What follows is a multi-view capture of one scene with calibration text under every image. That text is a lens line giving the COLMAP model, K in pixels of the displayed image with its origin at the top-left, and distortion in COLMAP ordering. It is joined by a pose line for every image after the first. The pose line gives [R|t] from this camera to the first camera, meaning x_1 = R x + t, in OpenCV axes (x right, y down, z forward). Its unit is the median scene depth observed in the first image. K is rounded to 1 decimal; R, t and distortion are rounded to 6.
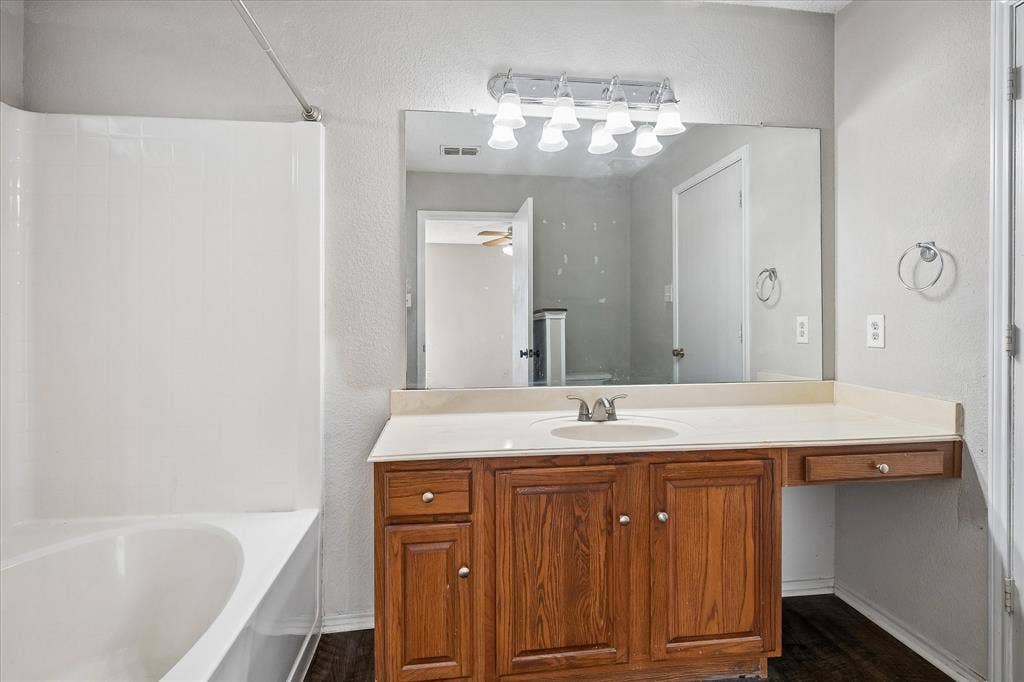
lens RADIAL K [[537.9, 0, 515.5], [0, 537.9, 332.2], [0, 0, 1]] dist [-0.000572, 0.000257]
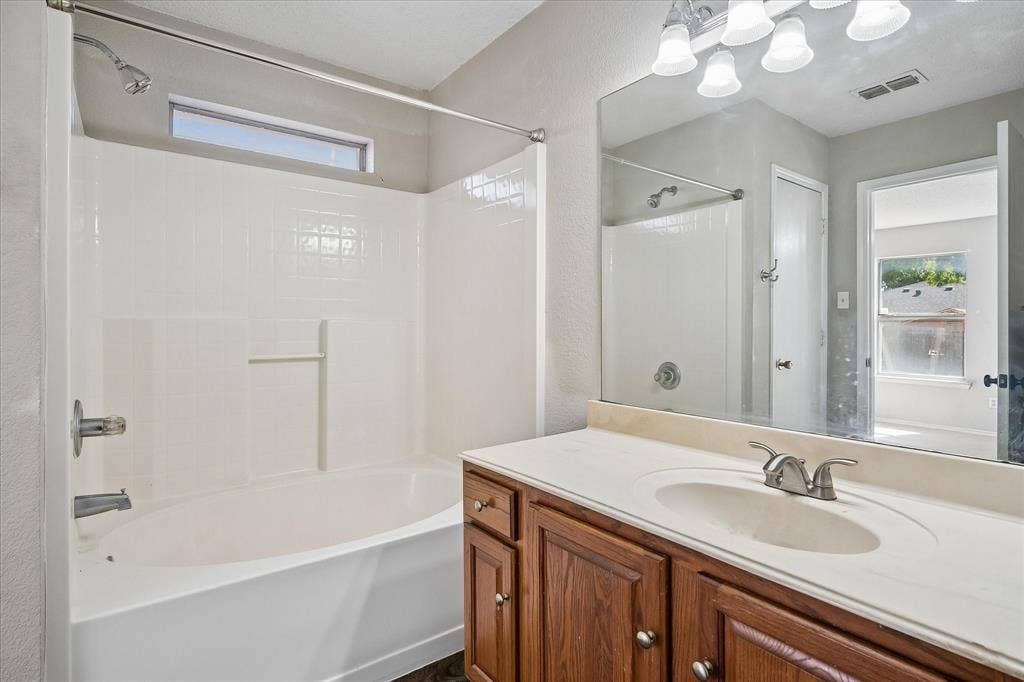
lens RADIAL K [[537.9, 0, 515.5], [0, 537.9, 332.2], [0, 0, 1]] dist [-0.000572, 0.000257]
pose [[0.465991, 0.011134, -0.884719, 0.560198], [-0.018515, 0.999825, 0.002830, -0.012572], [0.884595, 0.015062, 0.466116, 0.450347]]
